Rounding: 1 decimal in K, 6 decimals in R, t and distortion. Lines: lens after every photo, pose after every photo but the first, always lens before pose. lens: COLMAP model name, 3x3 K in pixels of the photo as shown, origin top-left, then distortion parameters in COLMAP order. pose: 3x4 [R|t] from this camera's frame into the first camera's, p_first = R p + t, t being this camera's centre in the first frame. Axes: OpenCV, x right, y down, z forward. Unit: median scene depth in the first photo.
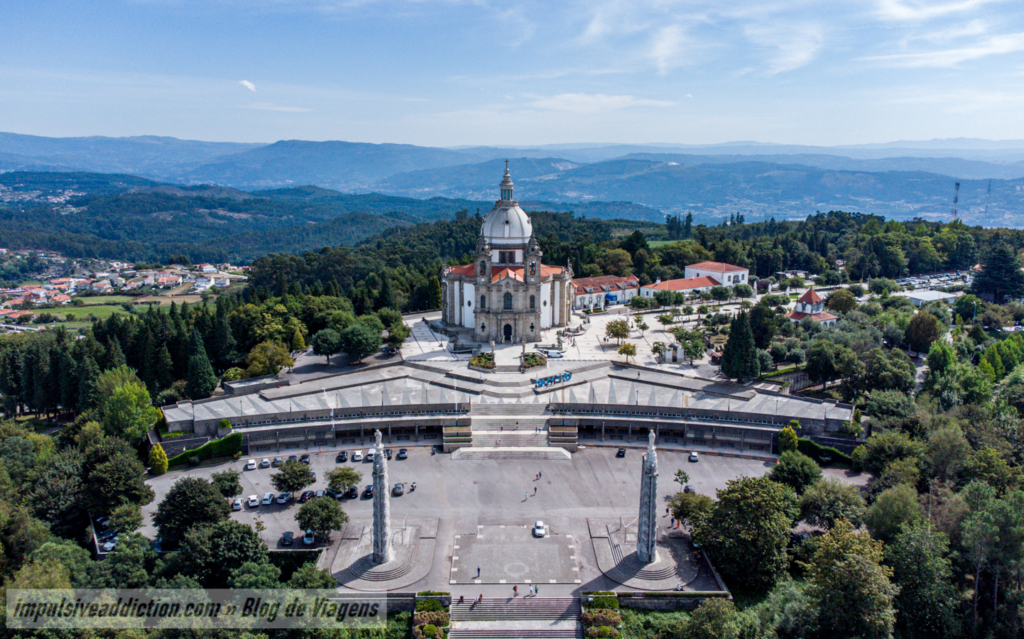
lens RADIAL K [[888.8, 0, 513.3], [0, 888.8, 345.3], [0, 0, 1]] dist [0.049830, 0.021373]
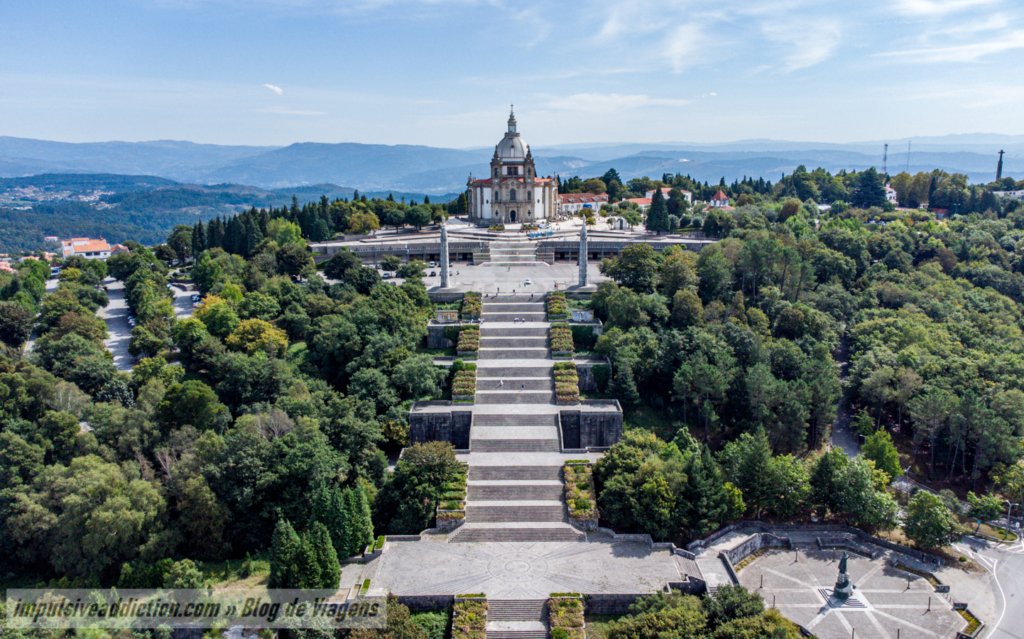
lens RADIAL K [[890.0, 0, 510.3], [0, 890.0, 362.1], [0, 0, 1]] dist [0.053543, 0.006885]
pose [[0.999796, -0.005531, -0.019406, 0.015821], [0.005832, 0.999863, 0.015514, 0.194506], [0.019318, -0.015624, 0.999691, -0.480672]]
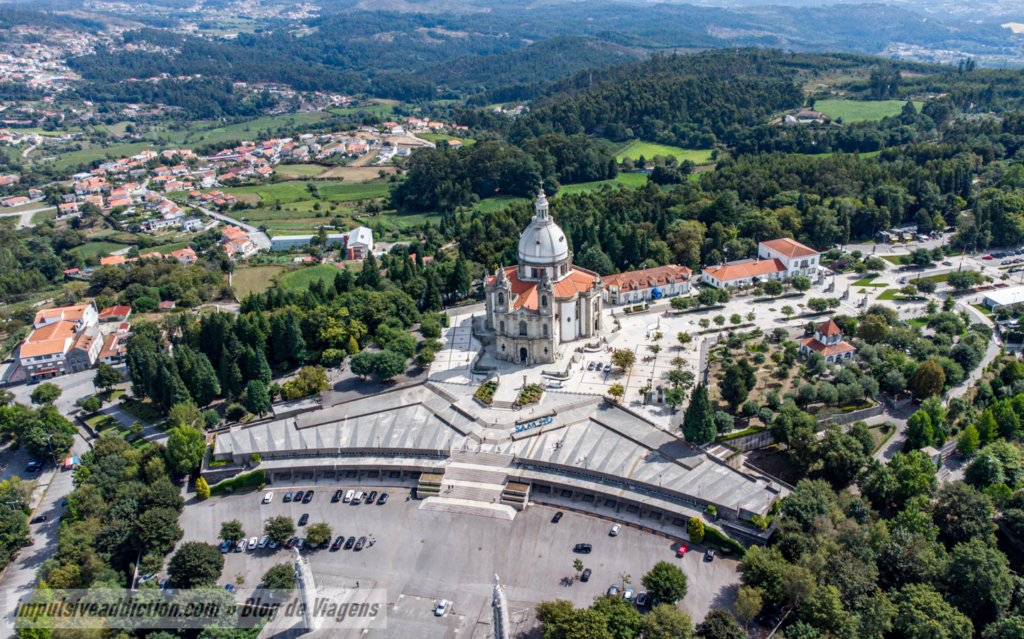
lens RADIAL K [[888.8, 0, 513.3], [0, 888.8, 345.3], [0, 0, 1]] dist [0.049830, 0.021373]
pose [[0.968397, 0.073925, -0.238205, 0.229243], [-0.021597, 0.976332, 0.215194, -0.246895], [0.248475, -0.203249, 0.947074, -0.058999]]
